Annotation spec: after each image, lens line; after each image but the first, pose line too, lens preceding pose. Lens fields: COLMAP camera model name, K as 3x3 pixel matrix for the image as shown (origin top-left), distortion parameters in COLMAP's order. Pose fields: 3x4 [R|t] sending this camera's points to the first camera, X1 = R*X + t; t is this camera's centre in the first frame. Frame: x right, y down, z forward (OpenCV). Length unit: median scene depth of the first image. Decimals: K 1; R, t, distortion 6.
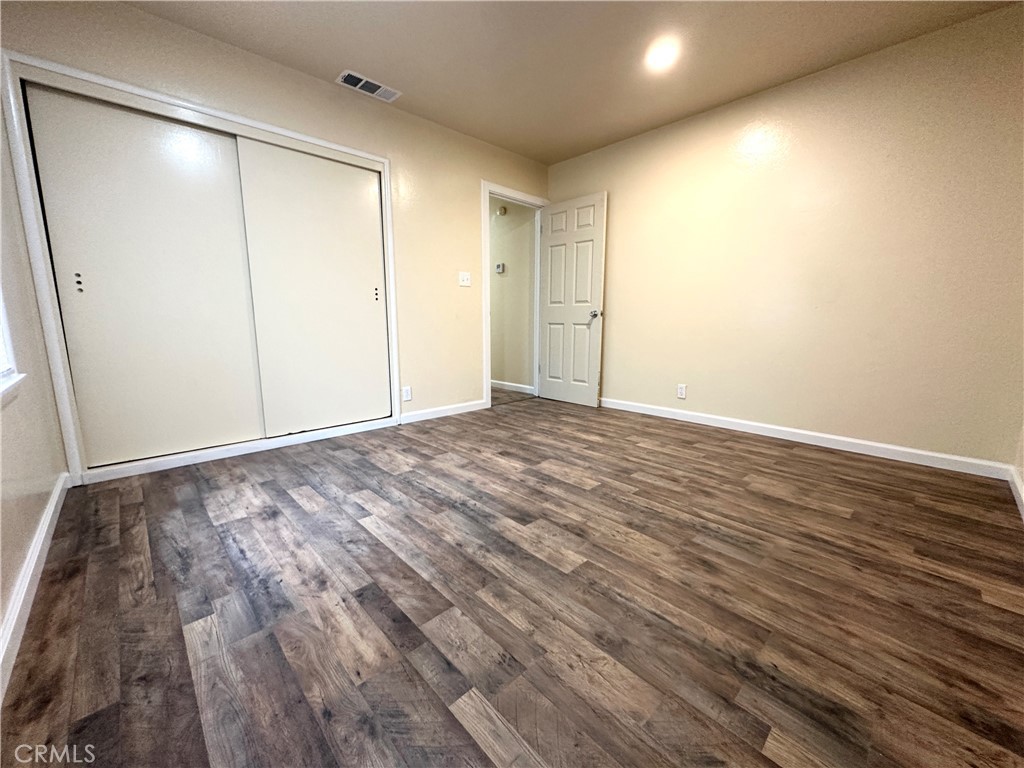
lens RADIAL K [[409.8, 0, 512.2], [0, 409.8, 383.8], [0, 0, 1]] dist [0.000613, 0.000124]
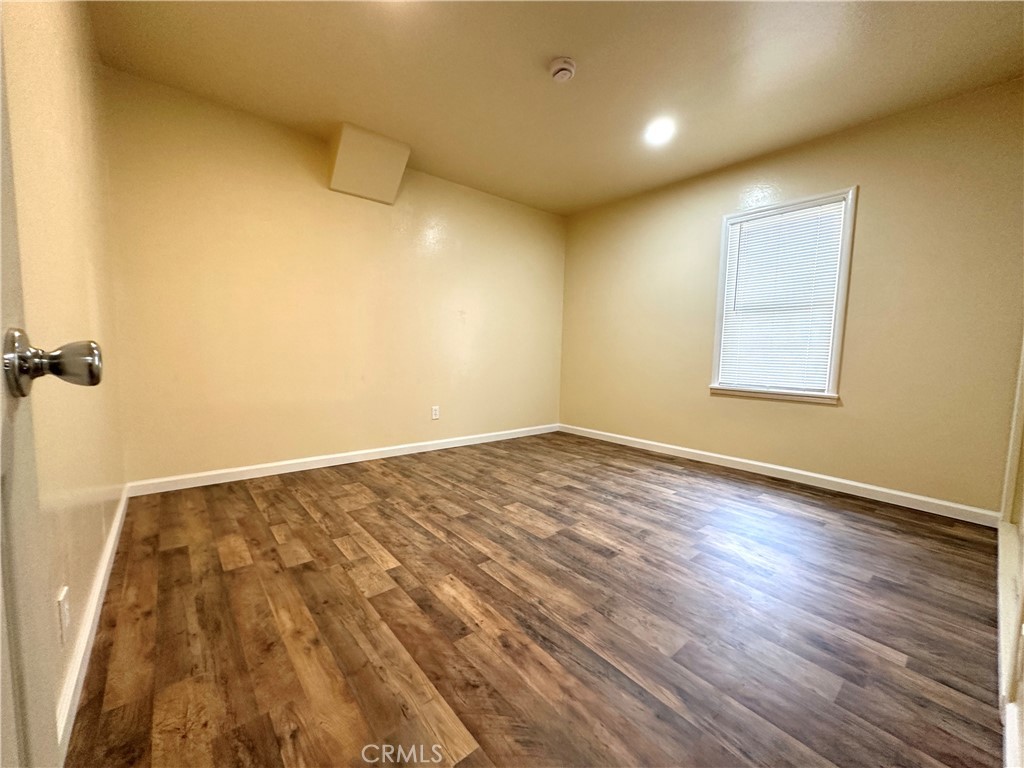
lens RADIAL K [[409.8, 0, 511.7], [0, 409.8, 384.9], [0, 0, 1]] dist [0.000613, 0.000124]
pose [[-0.997885, -0.029447, 0.057954, 0.146503], [-0.014352, 0.969316, 0.245398, -0.369973], [-0.063402, 0.244048, -0.967688, 2.098807]]
